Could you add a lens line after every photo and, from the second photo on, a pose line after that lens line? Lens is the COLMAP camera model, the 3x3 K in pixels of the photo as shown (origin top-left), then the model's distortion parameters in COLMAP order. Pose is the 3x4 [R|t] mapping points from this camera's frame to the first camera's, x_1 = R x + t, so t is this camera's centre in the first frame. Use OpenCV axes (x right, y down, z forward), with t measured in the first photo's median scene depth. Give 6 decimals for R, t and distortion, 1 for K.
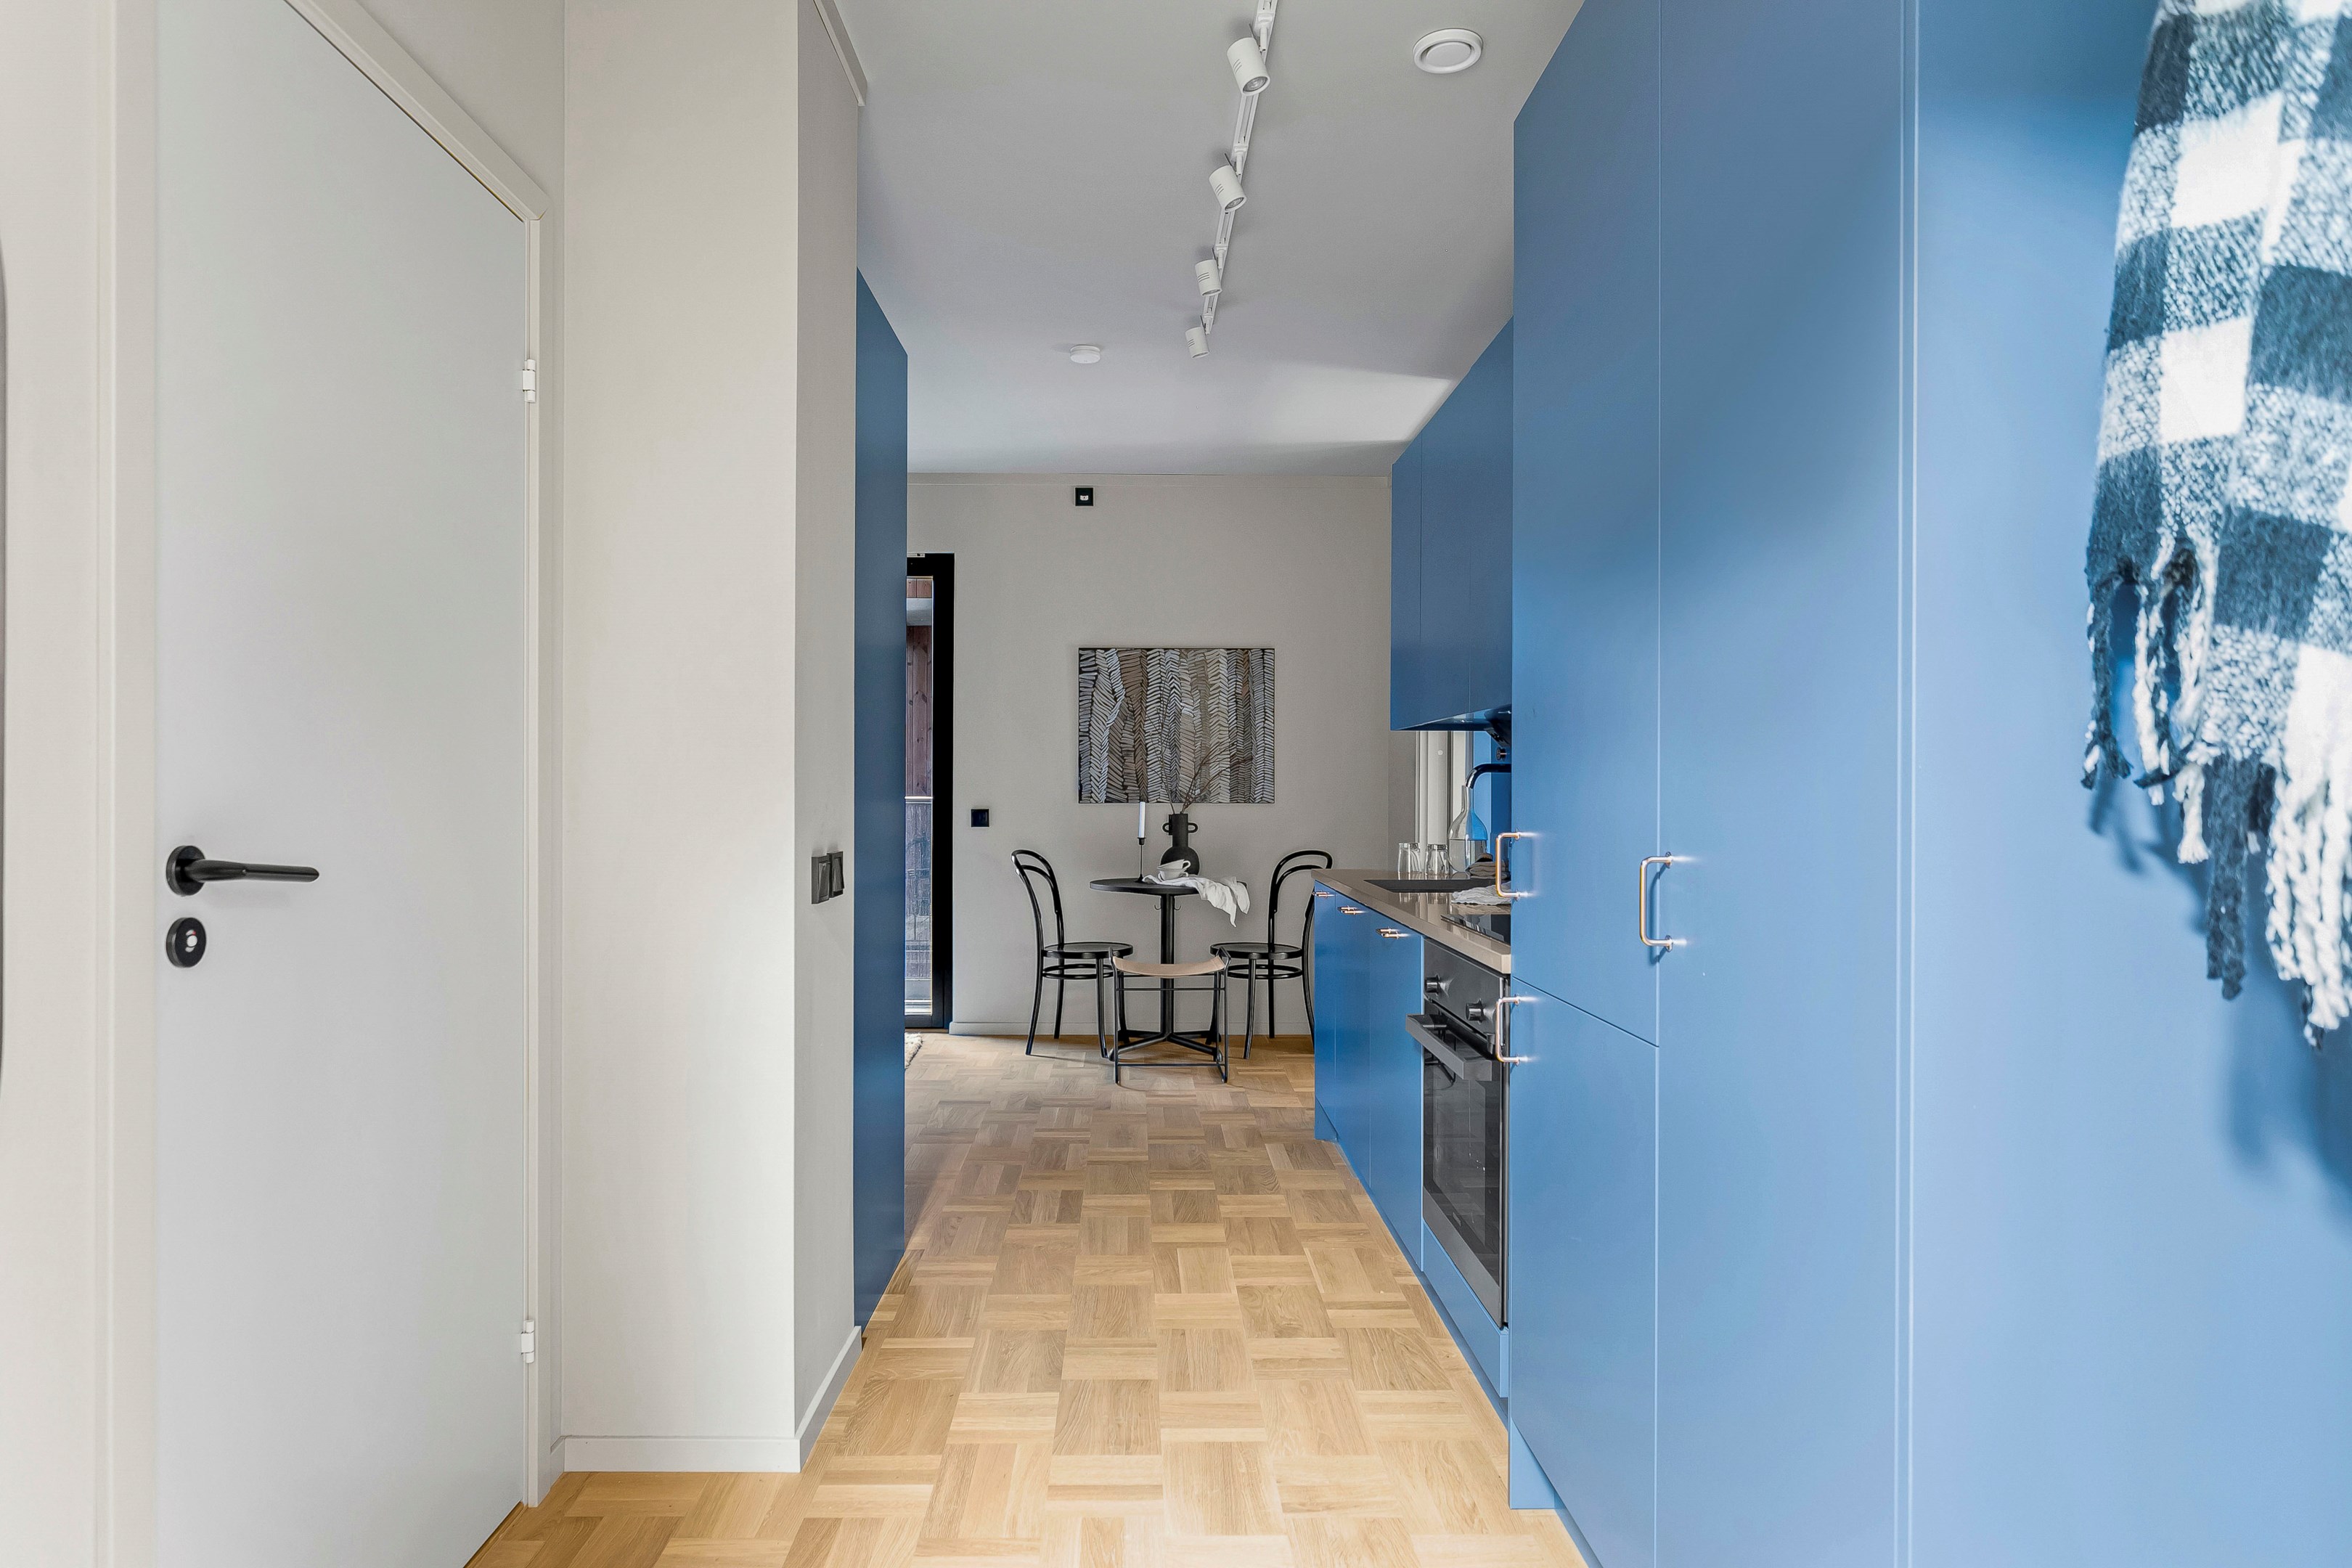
lens RADIAL K [[1372.0, 0, 1168.9], [0, 1372.0, 784.0], [0, 0, 1]] dist [-0.004092, -0.000596]
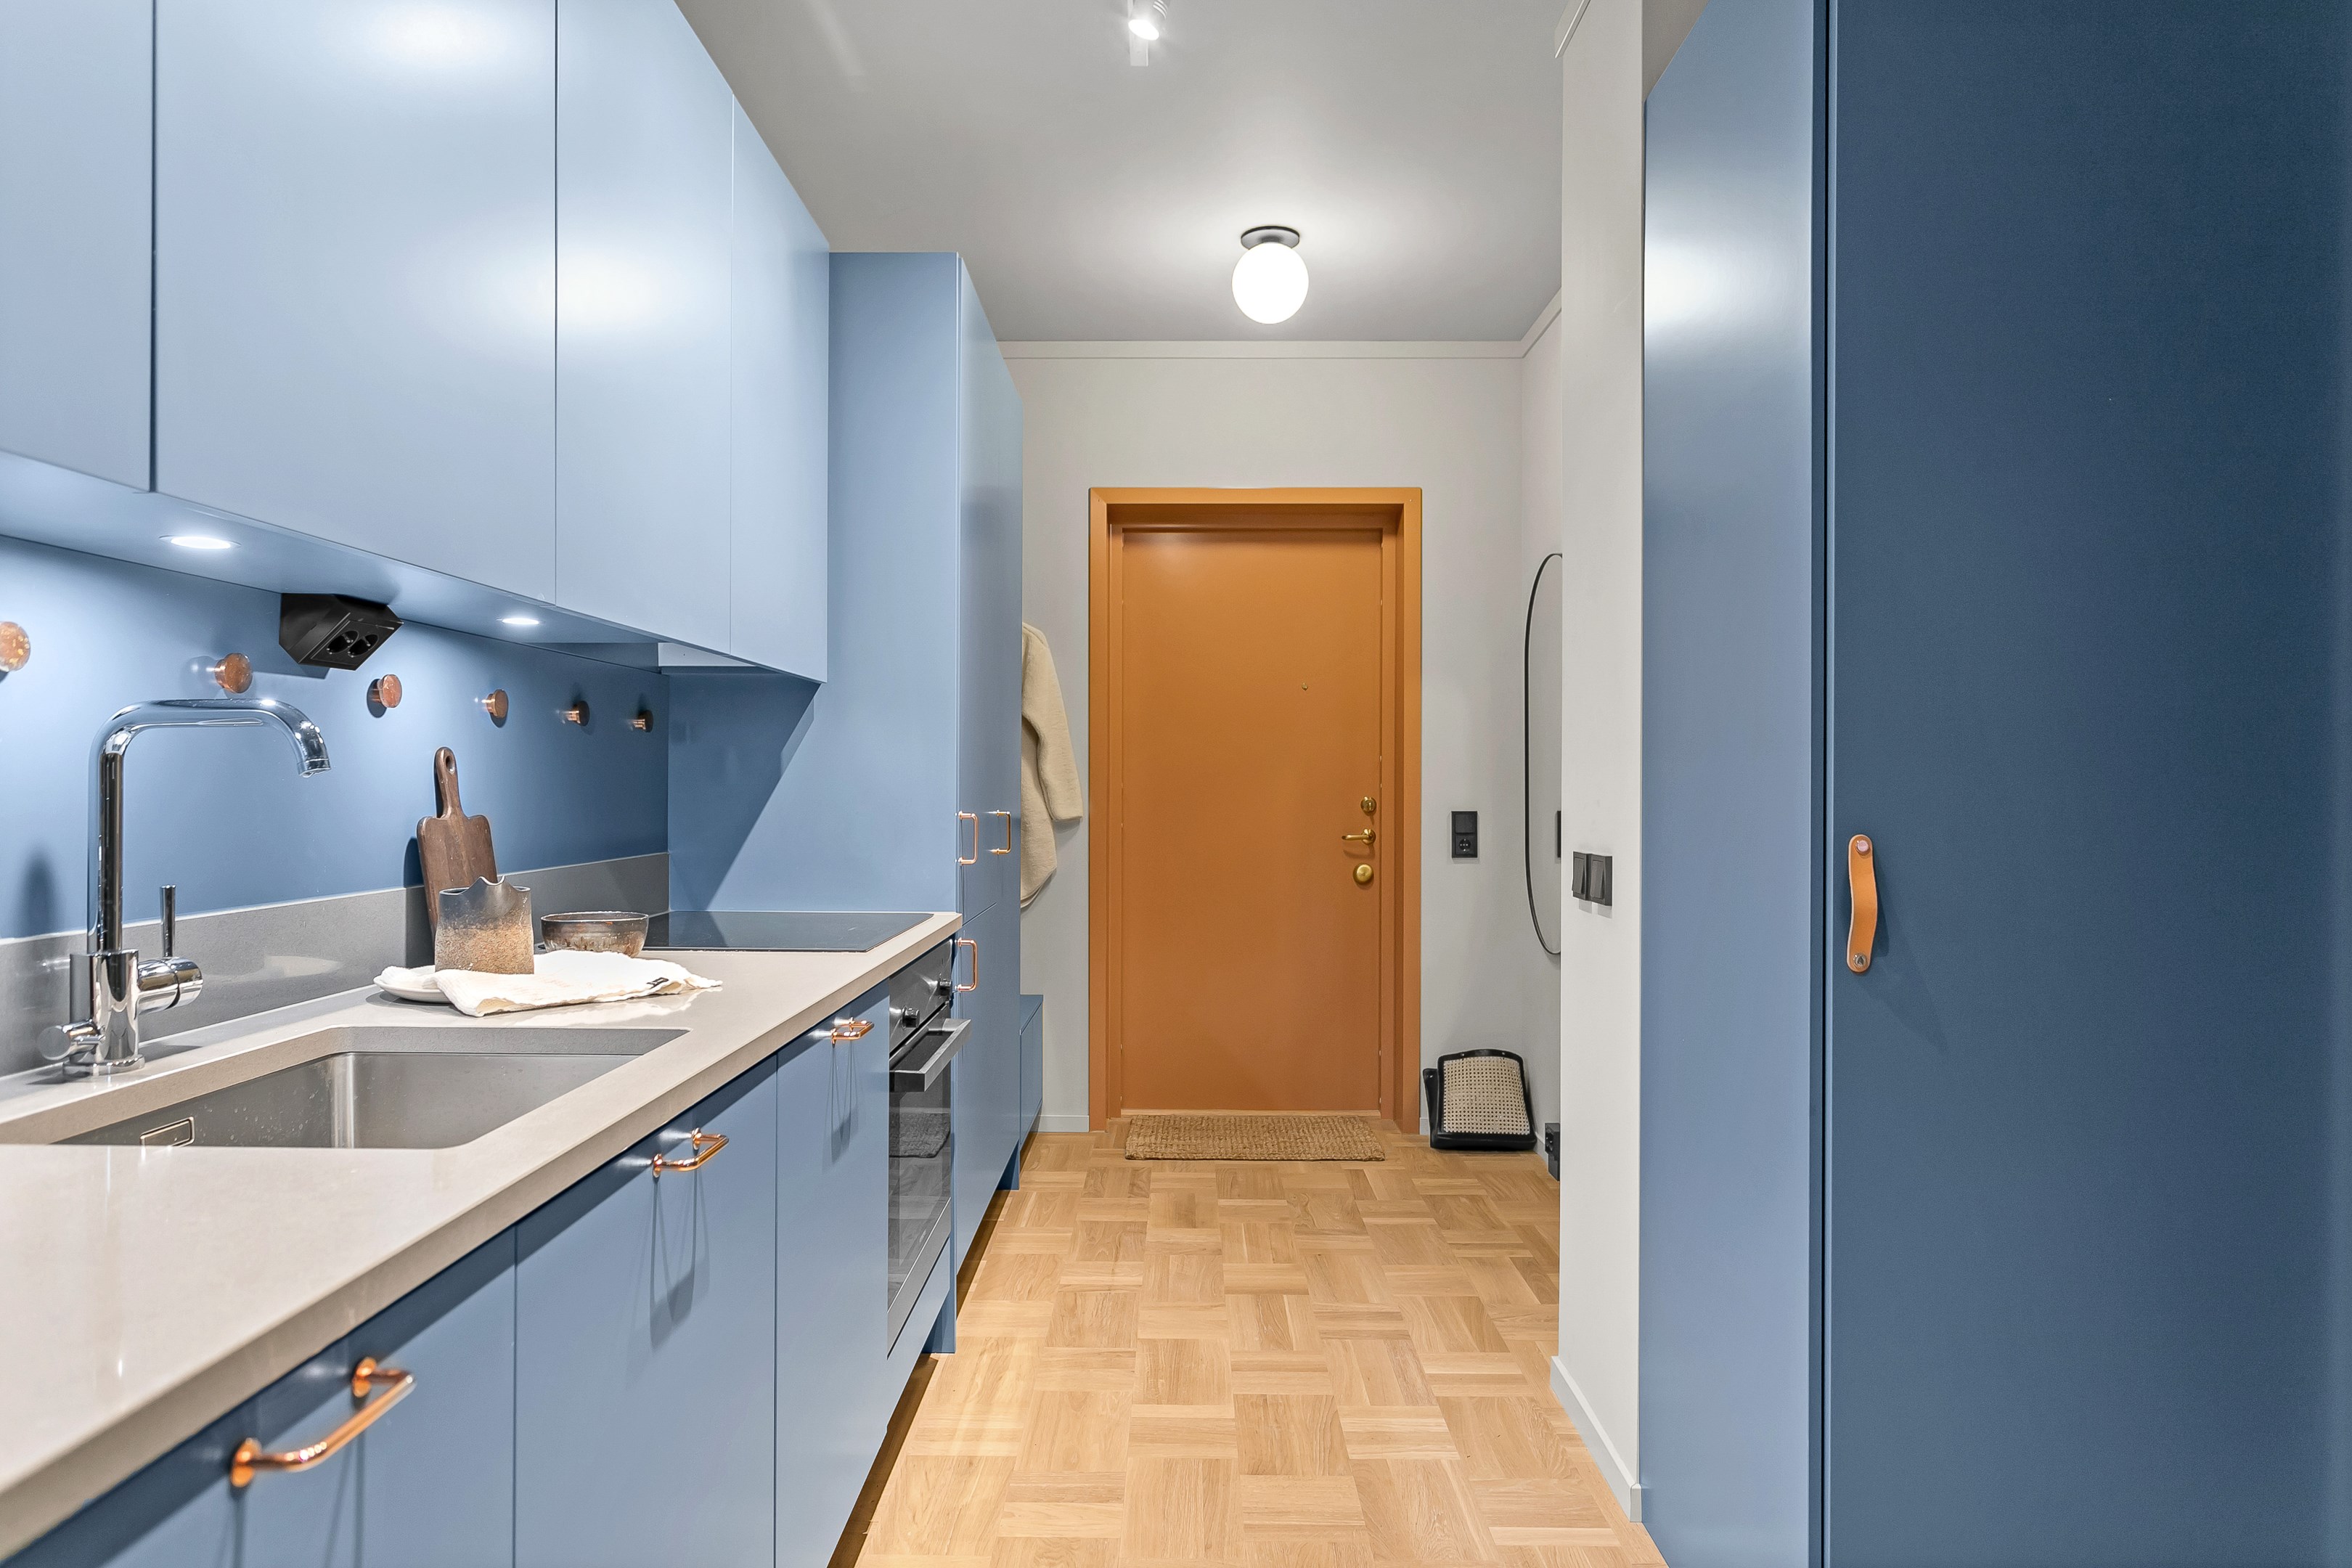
lens RADIAL K [[1372.0, 0, 1181.4], [0, 1372.0, 778.7], [0, 0, 1]] dist [-0.004092, -0.000596]
pose [[-0.999626, -0.002546, 0.027220, 0.006648], [-0.002689, 0.999983, -0.005214, 0.005373], [-0.027207, -0.005285, -0.999616, 1.917717]]
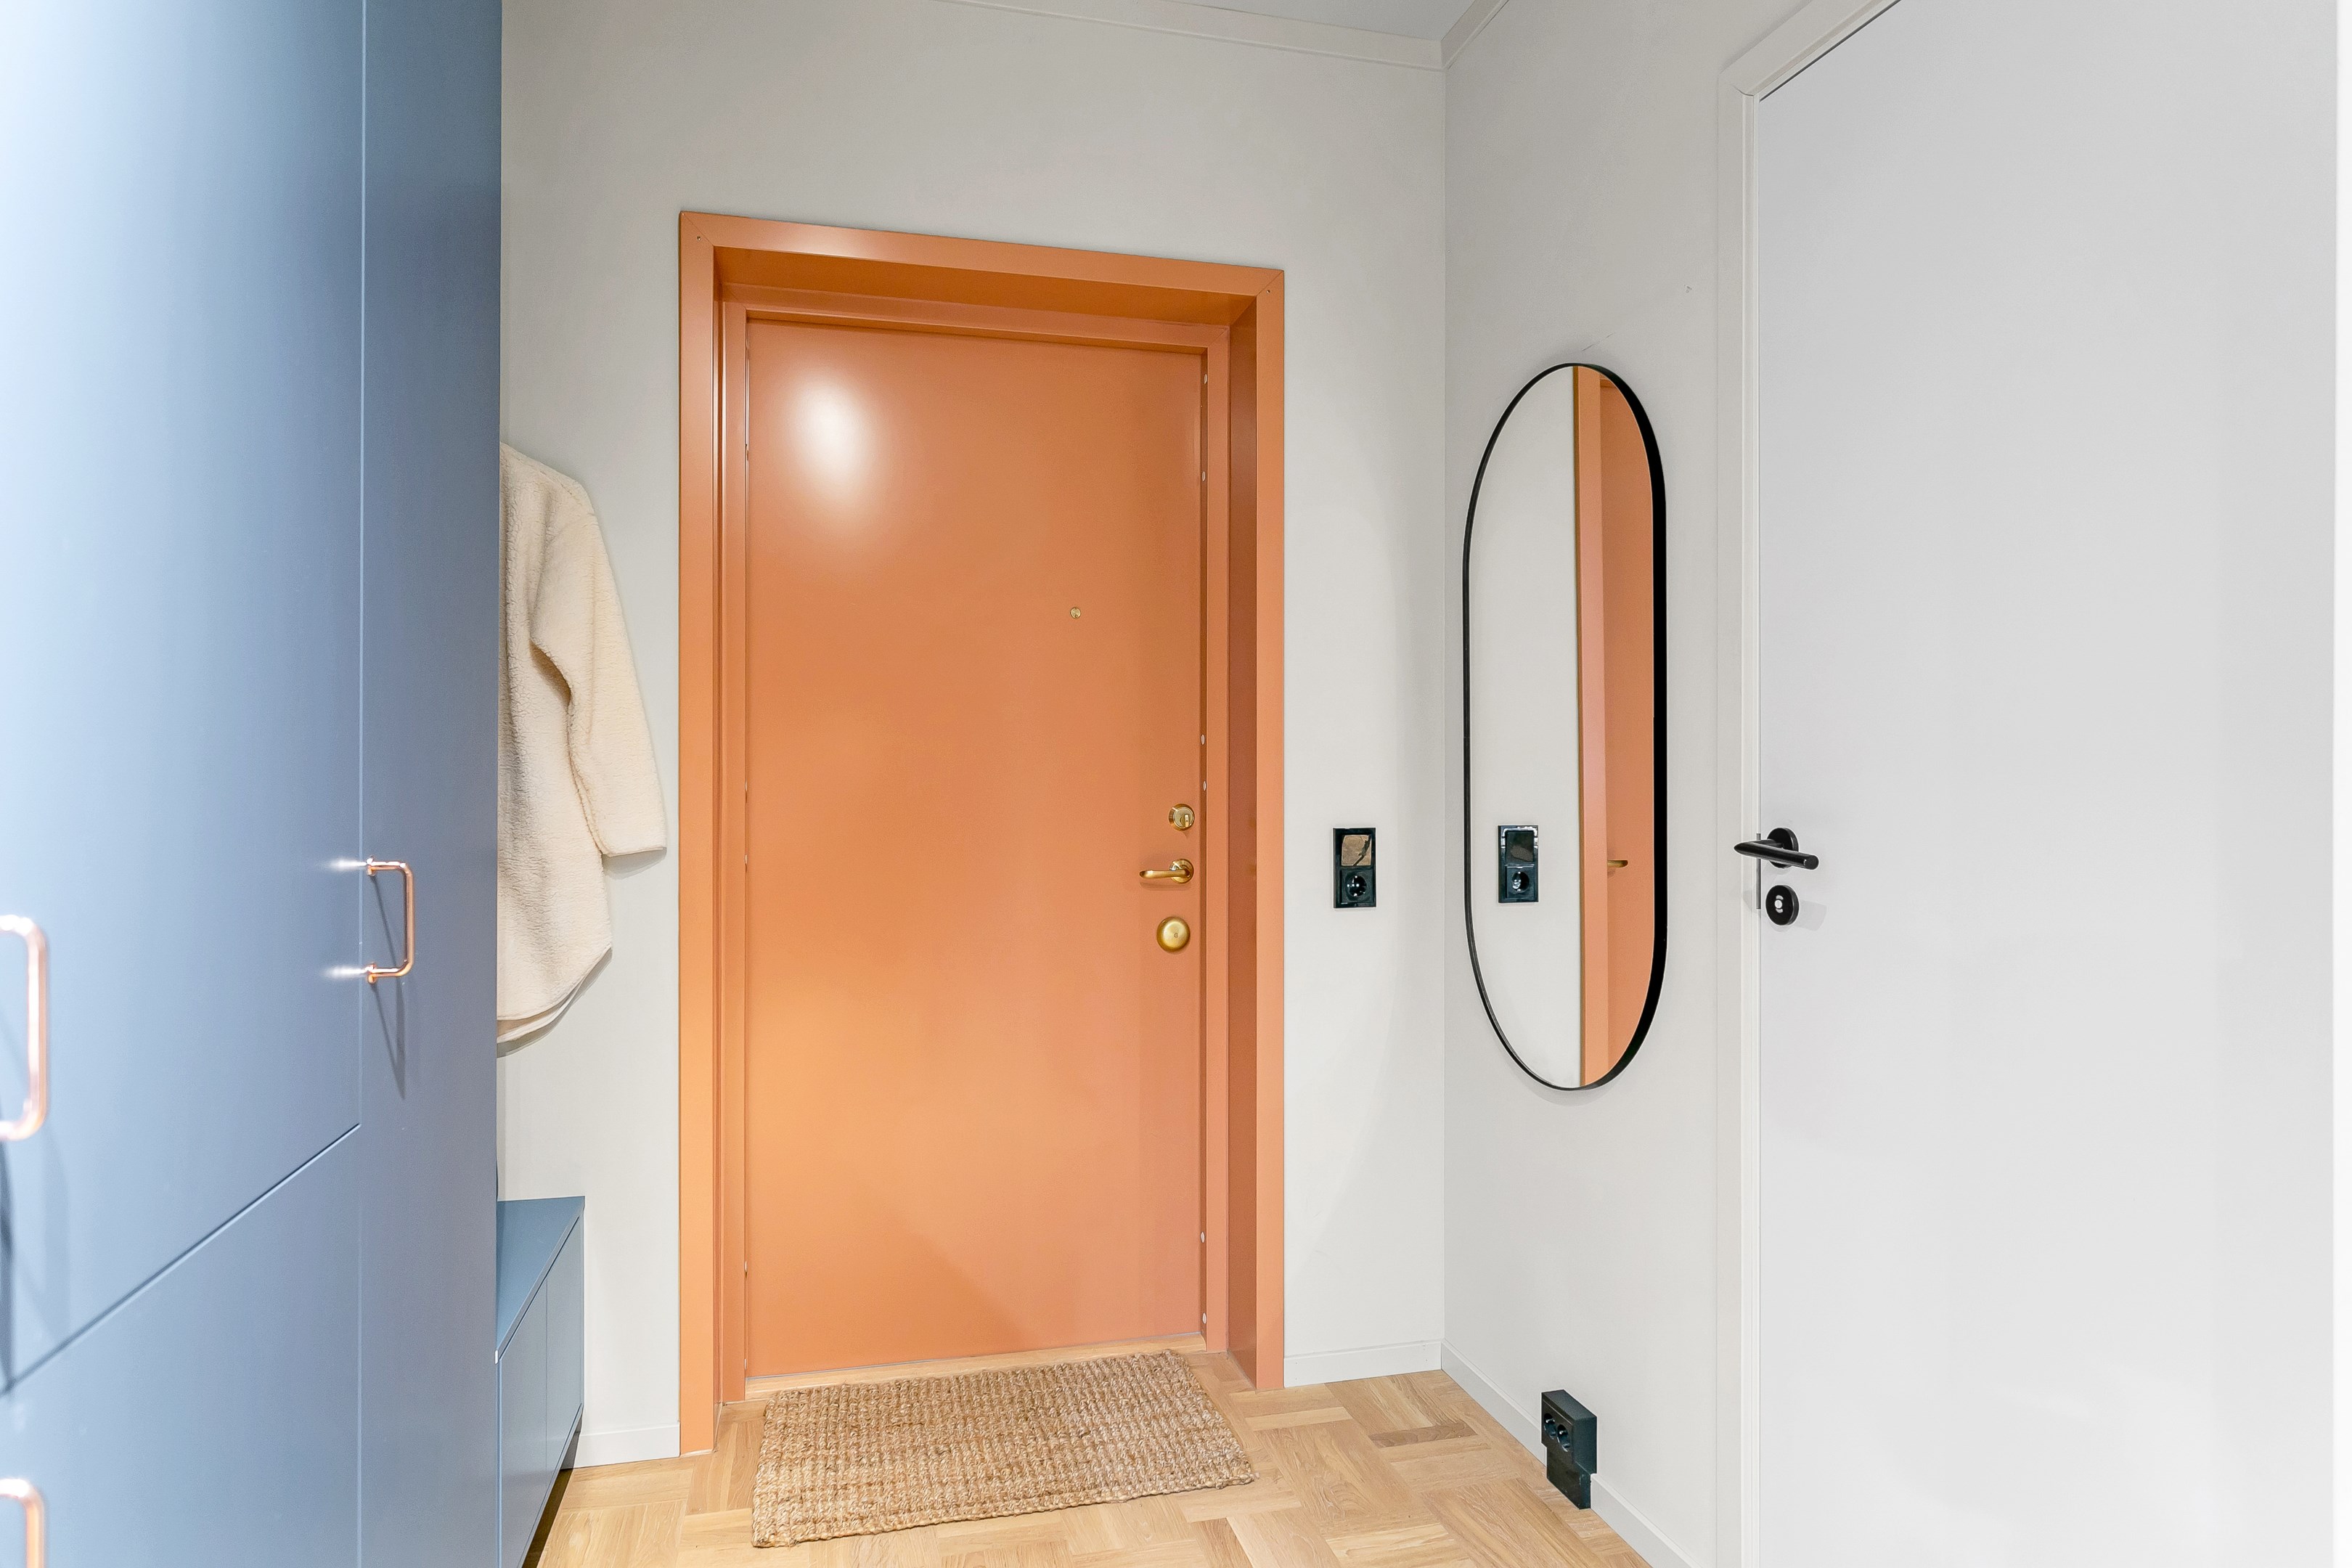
lens RADIAL K [[1372.0, 0, 1163.5], [0, 1372.0, 790.2], [0, 0, 1]] dist [-0.004092, -0.000596]
pose [[-0.975625, -0.003769, -0.219411, 0.058257], [-0.004513, 0.999986, 0.002889, 0.005721], [0.219397, 0.003809, -0.975628, 1.139873]]
